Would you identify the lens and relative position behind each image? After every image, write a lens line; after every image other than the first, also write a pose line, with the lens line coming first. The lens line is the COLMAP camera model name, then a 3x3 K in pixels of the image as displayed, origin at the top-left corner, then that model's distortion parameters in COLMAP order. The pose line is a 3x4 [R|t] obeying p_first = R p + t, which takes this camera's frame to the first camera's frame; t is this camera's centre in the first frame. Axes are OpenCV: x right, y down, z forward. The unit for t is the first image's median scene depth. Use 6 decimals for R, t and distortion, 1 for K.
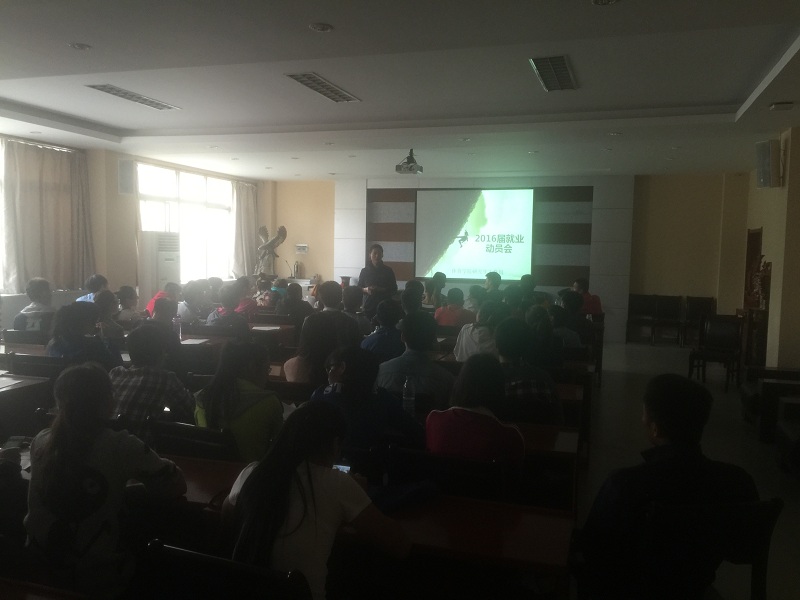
lens RADIAL K [[673.7, 0, 400.0], [0, 673.7, 300.0], [0, 0, 1]] dist [0.060304, -0.015215]
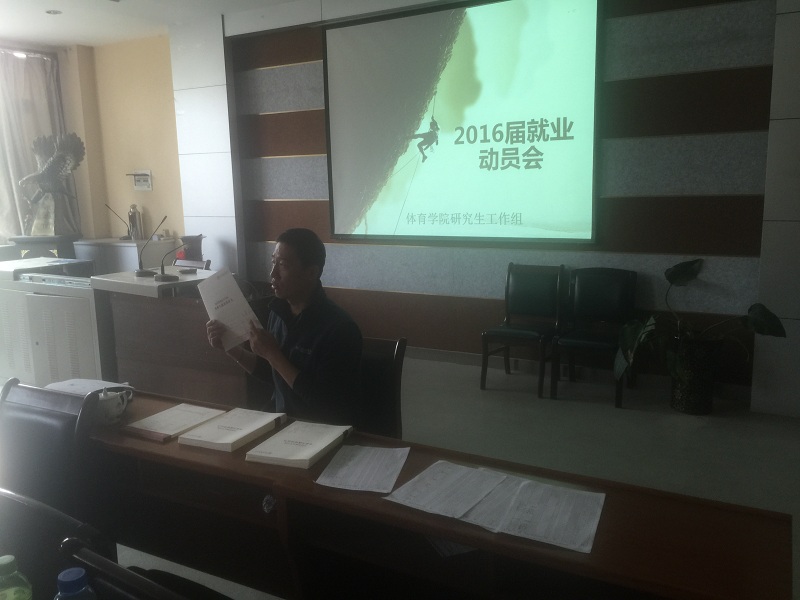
lens RADIAL K [[673.7, 0, 400.0], [0, 673.7, 300.0], [0, 0, 1]] dist [0.060304, -0.015215]
pose [[0.977403, -0.000639, -0.211382, 0.165089], [0.018104, 0.996574, 0.080699, -0.026835], [0.210606, -0.082703, 0.974066, 0.589230]]
